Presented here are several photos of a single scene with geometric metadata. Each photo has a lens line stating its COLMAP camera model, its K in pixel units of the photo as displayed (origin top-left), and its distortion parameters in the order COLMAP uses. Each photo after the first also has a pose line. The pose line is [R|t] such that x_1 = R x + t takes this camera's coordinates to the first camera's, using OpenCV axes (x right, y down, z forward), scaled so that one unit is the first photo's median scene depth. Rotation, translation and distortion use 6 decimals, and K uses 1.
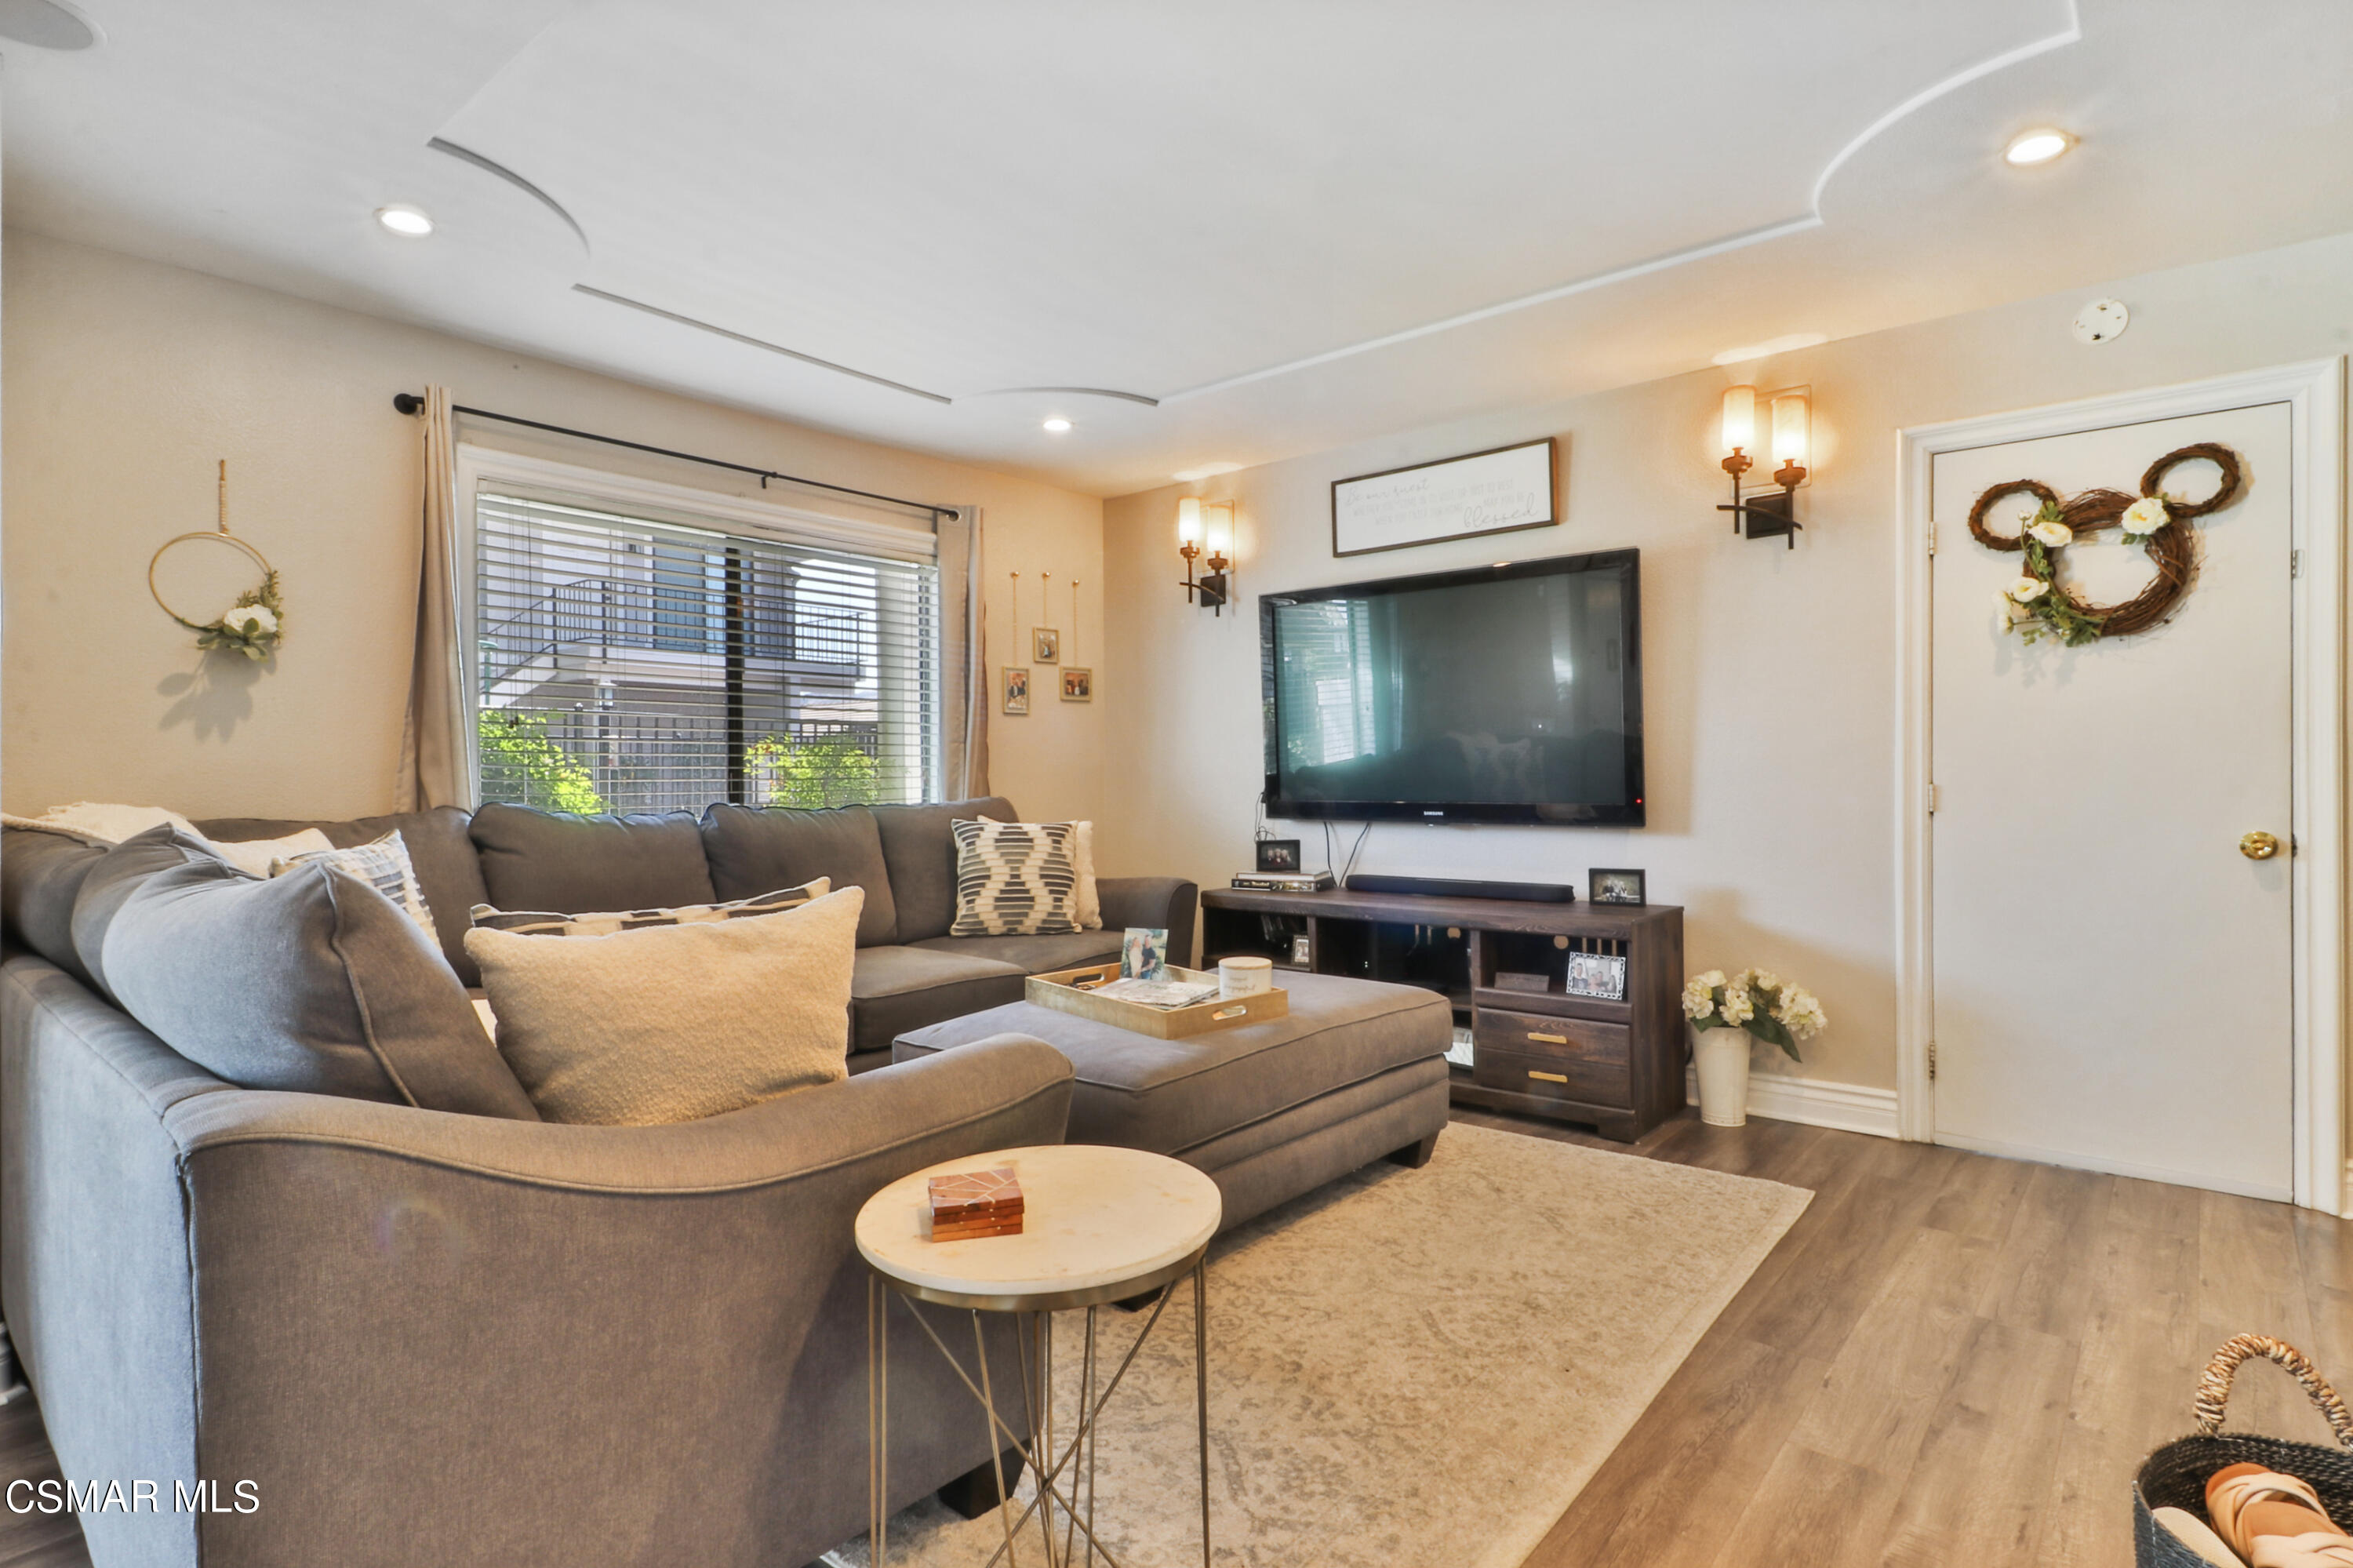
lens RADIAL K [[1211.9, 0, 1170.2], [0, 1211.9, 783.7], [0, 0, 1]] dist [0.021881, -0.010227]
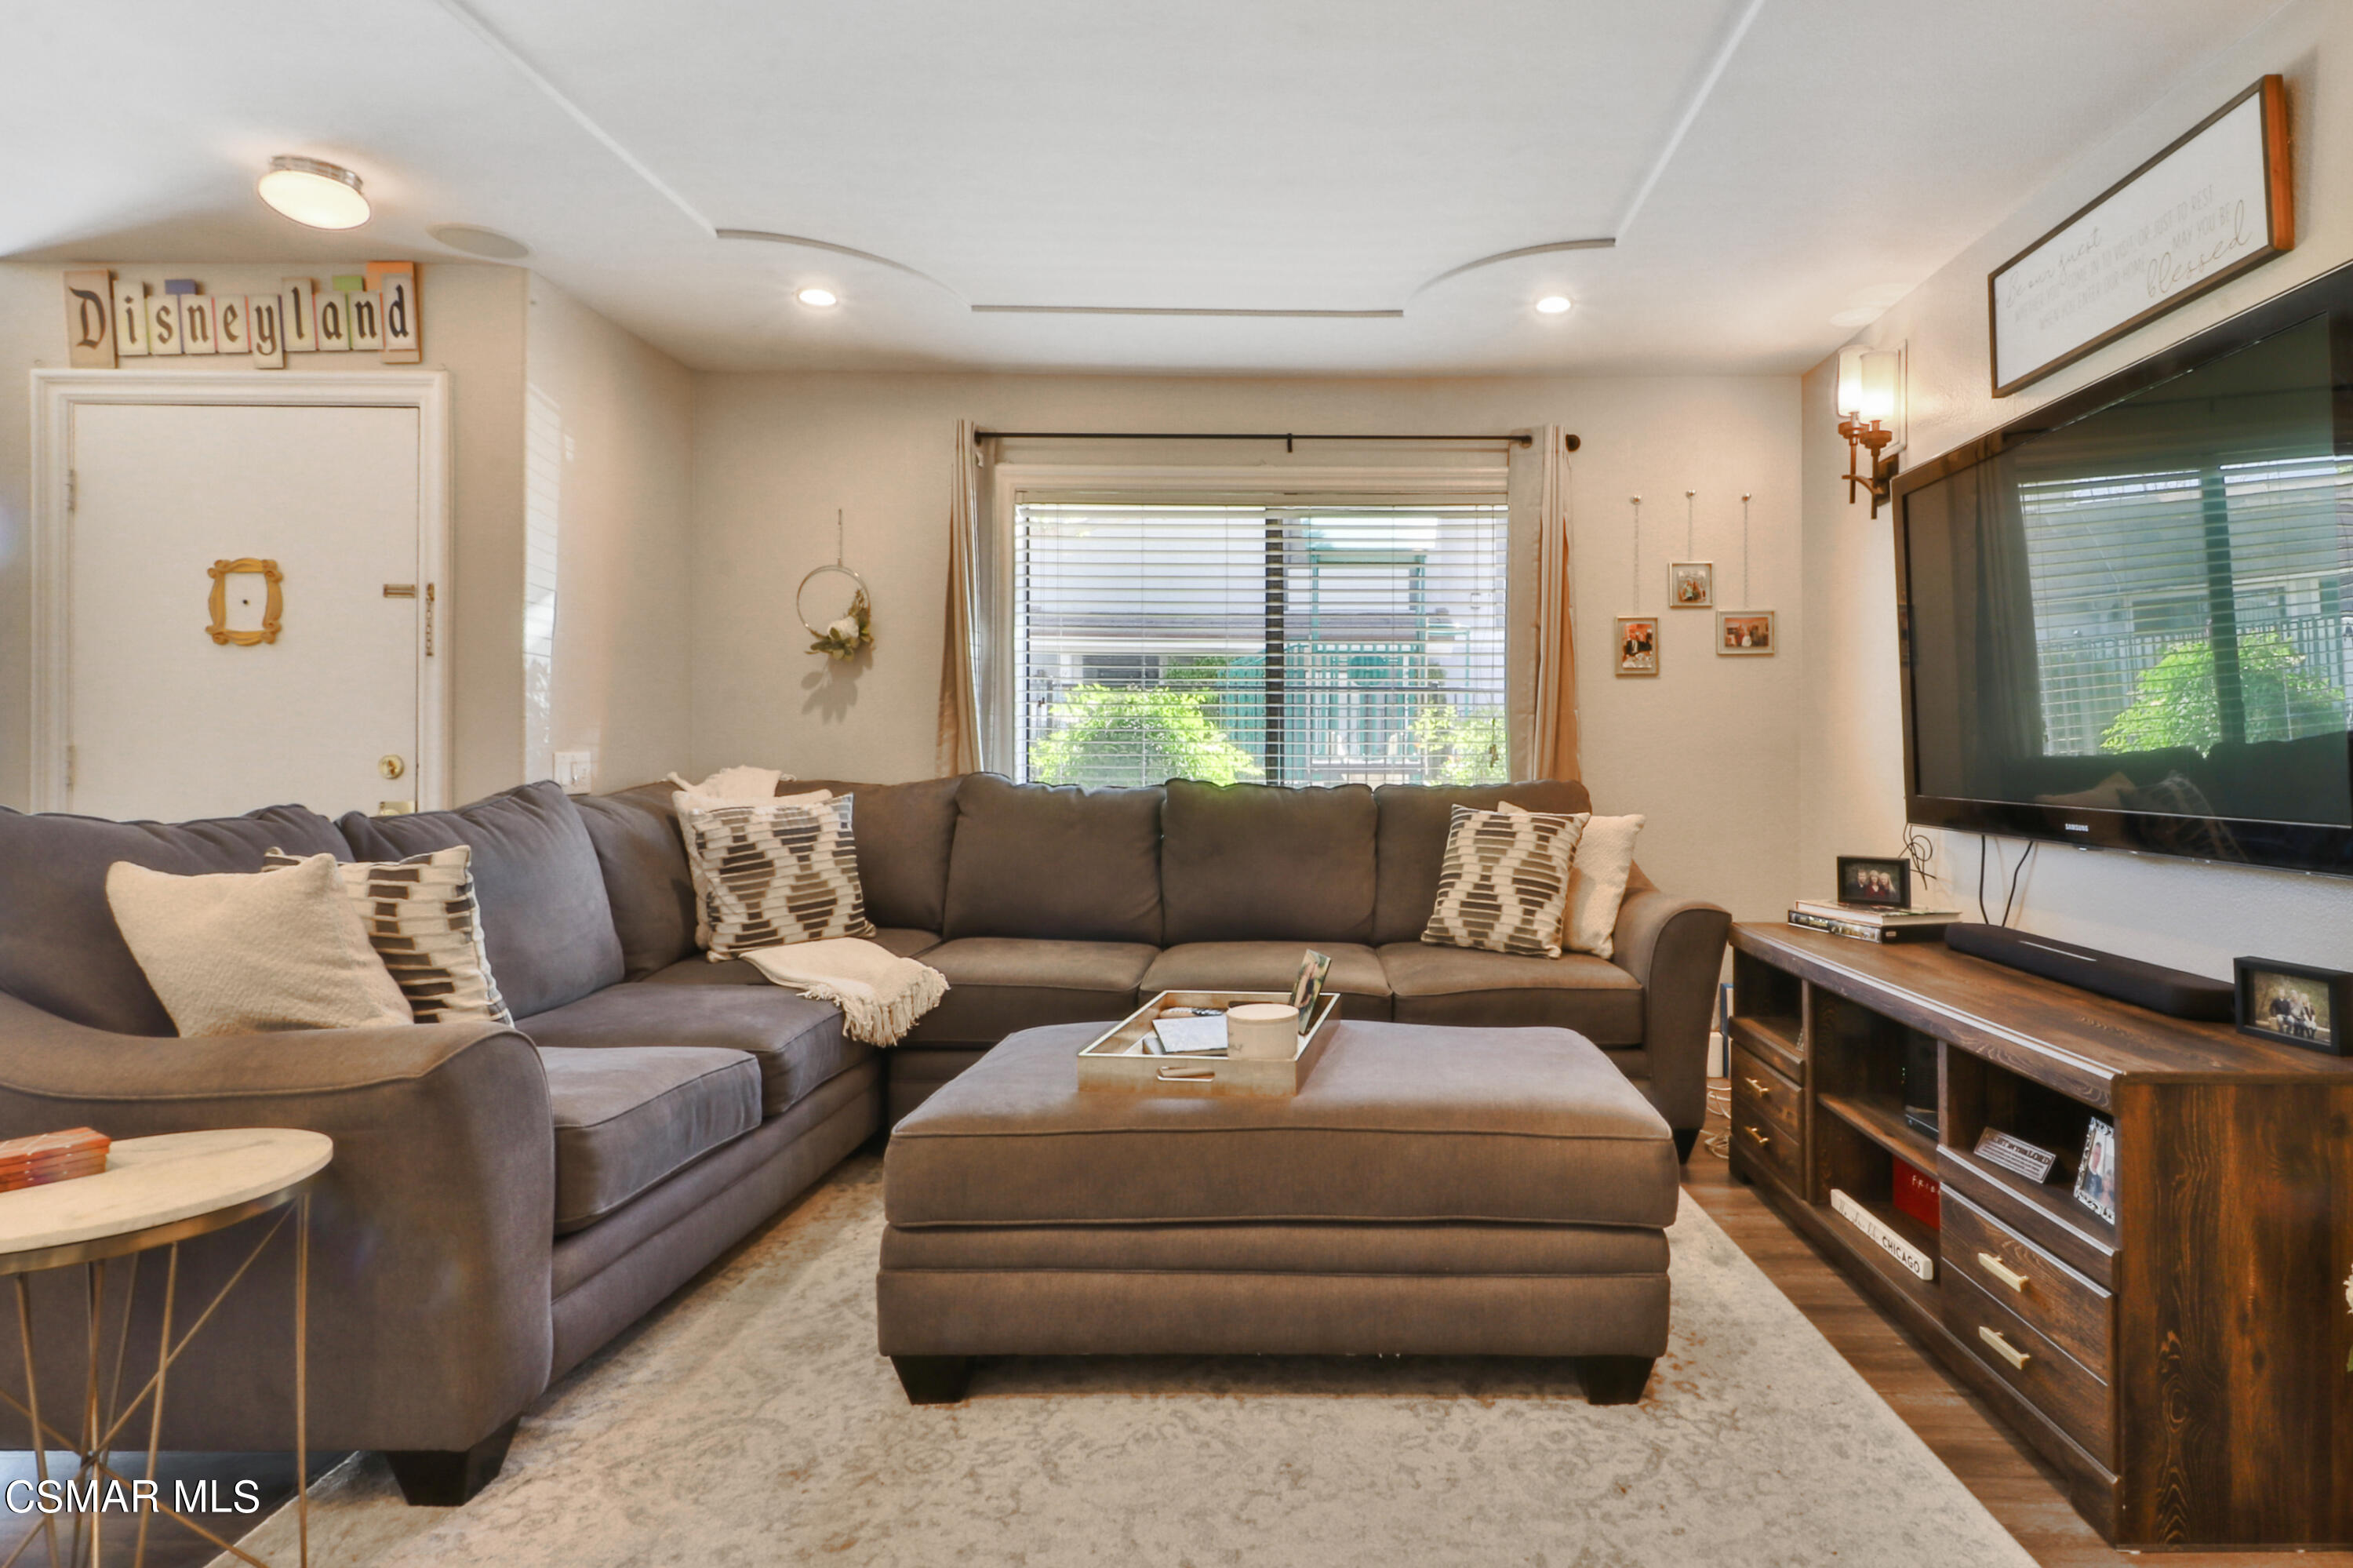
lens RADIAL K [[1289.2, 0, 1323.2], [0, 1289.2, 757.3], [0, 0, 1]] dist [0.030694, -0.013605]
pose [[0.648290, 0.010852, -0.761316, 0.549210], [-0.012484, 0.999916, 0.003623, -0.007002], [0.761291, 0.007155, 0.648371, 0.428517]]
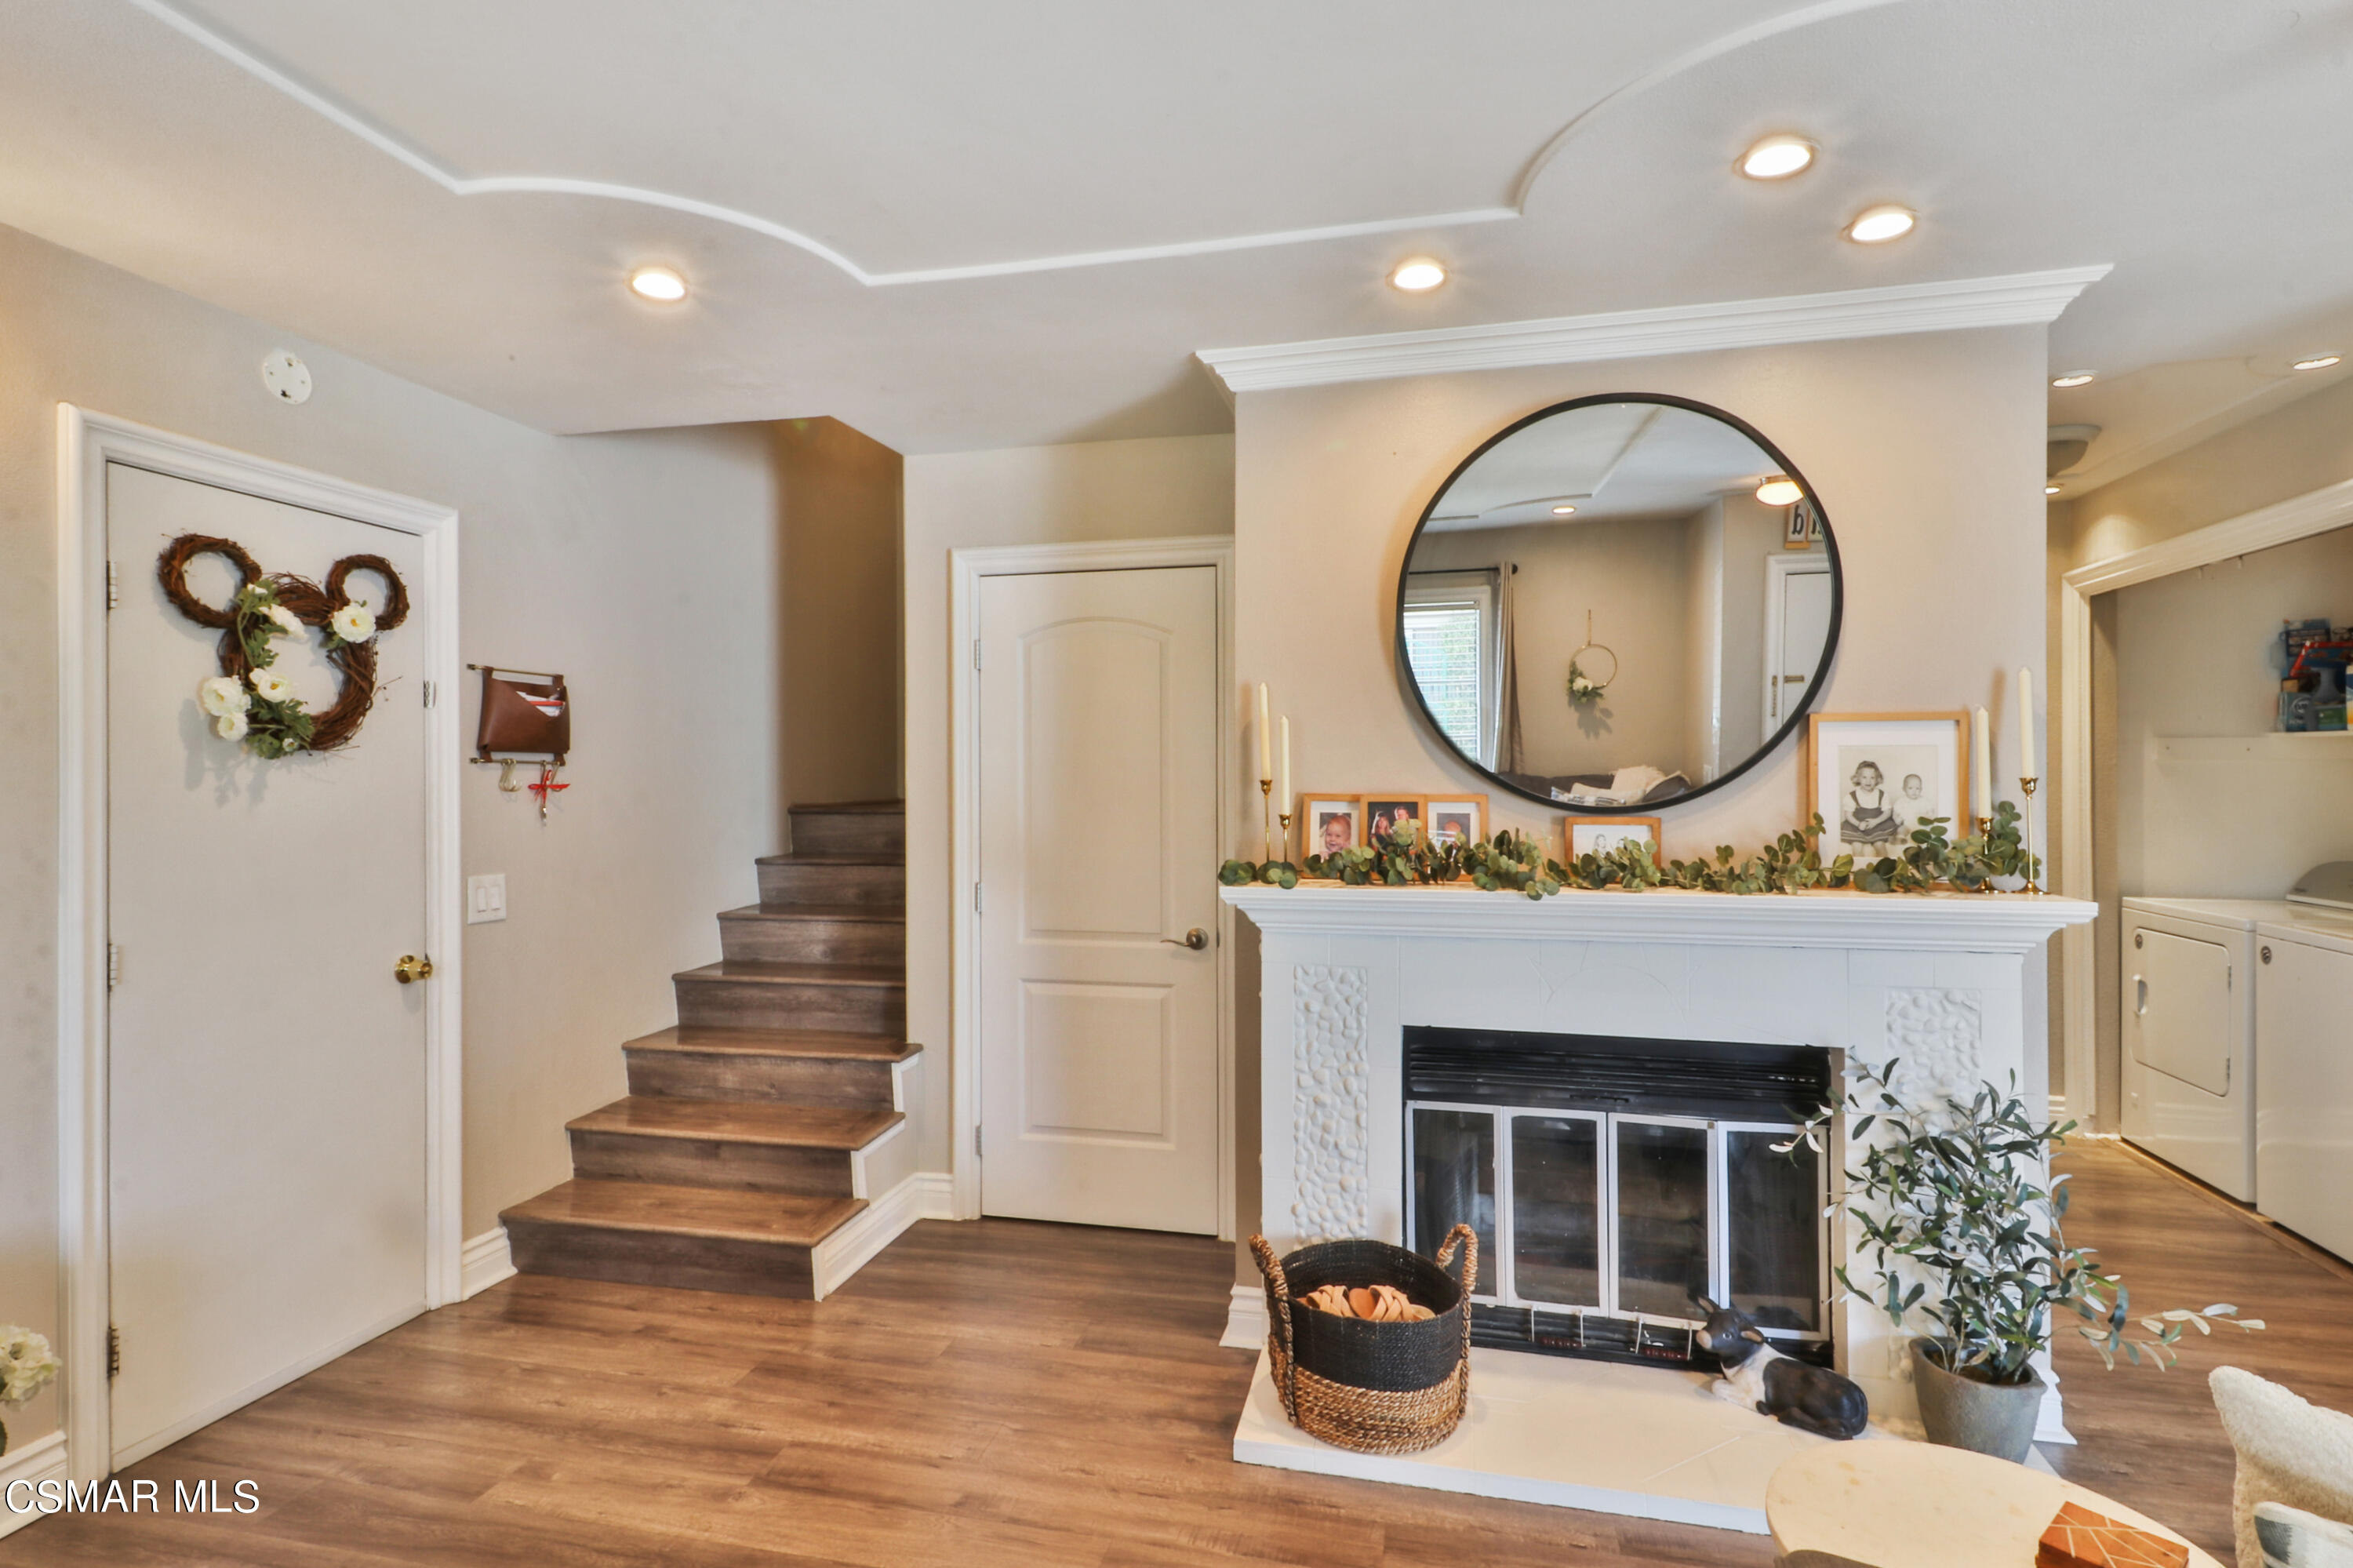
lens RADIAL K [[1211.9, 0, 1170.2], [0, 1211.9, 783.7], [0, 0, 1]] dist [0.021881, -0.010227]
pose [[-0.452995, 0.005859, 0.891494, -0.246126], [0.011312, 0.999936, -0.000823, -0.080448], [-0.891441, 0.009712, -0.453032, 0.764786]]
